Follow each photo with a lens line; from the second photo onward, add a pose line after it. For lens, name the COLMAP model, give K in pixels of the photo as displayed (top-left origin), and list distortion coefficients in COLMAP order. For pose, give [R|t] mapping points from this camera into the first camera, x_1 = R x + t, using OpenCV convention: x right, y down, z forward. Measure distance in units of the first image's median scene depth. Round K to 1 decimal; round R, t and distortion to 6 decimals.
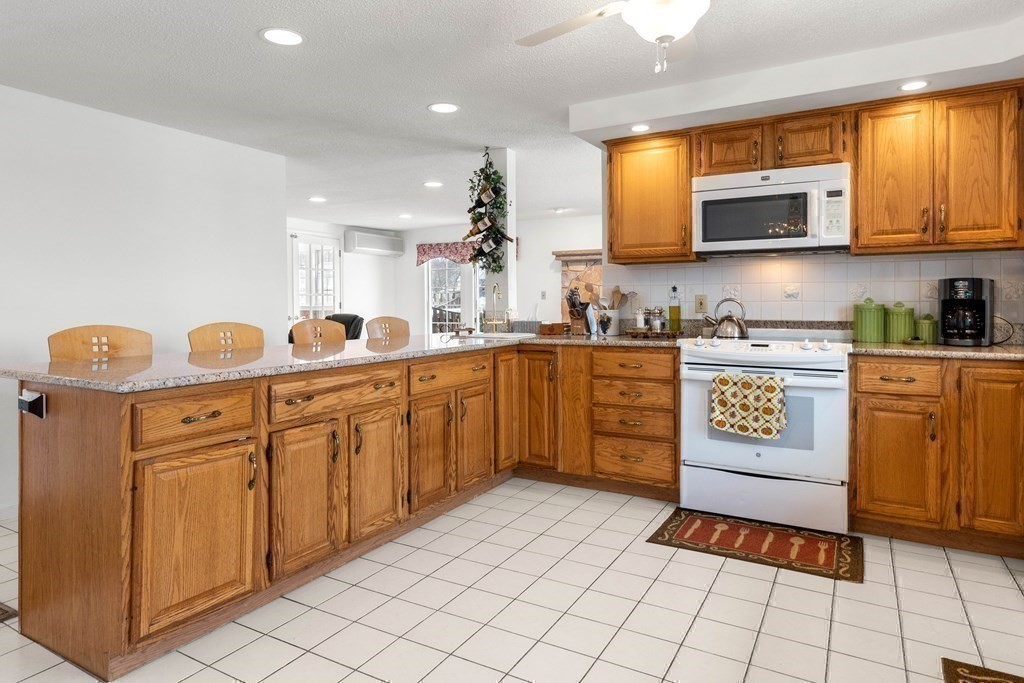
lens RADIAL K [[590.5, 0, 508.1], [0, 590.5, 306.5], [0, 0, 1]] dist [0.002692, 0.000842]
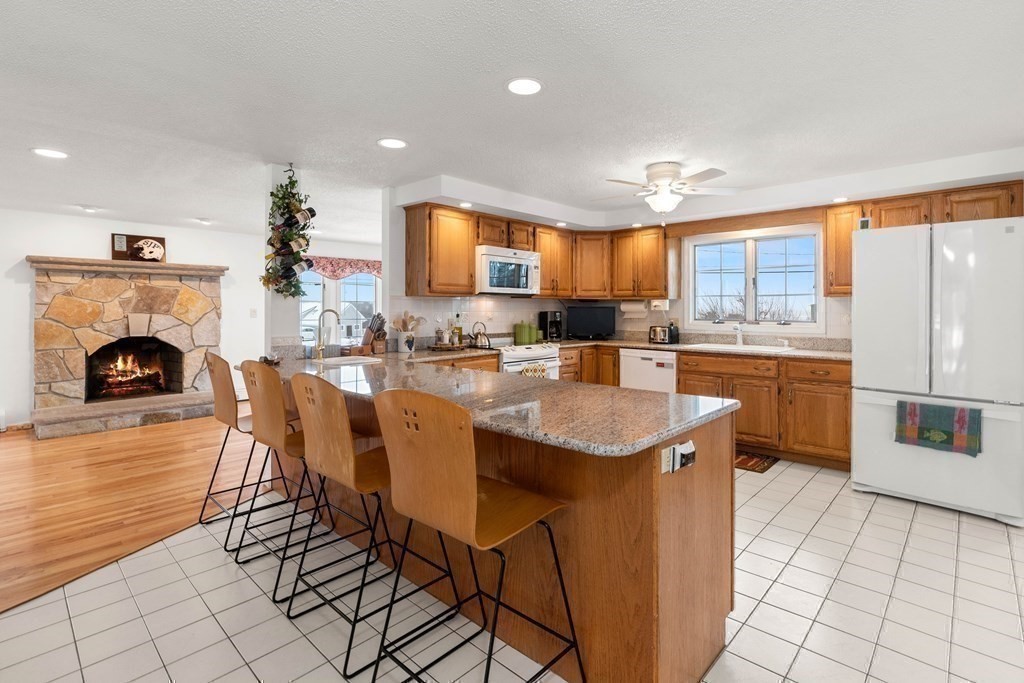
lens RADIAL K [[500.4, 0, 512.3], [0, 500.4, 305.4], [0, 0, 1]] dist [-0.001126, -0.000169]
pose [[0.225268, 0.010746, 0.974237, -1.009548], [0.008138, 0.999884, -0.012910, -0.042588], [-0.974263, 0.010837, 0.225155, 0.660787]]
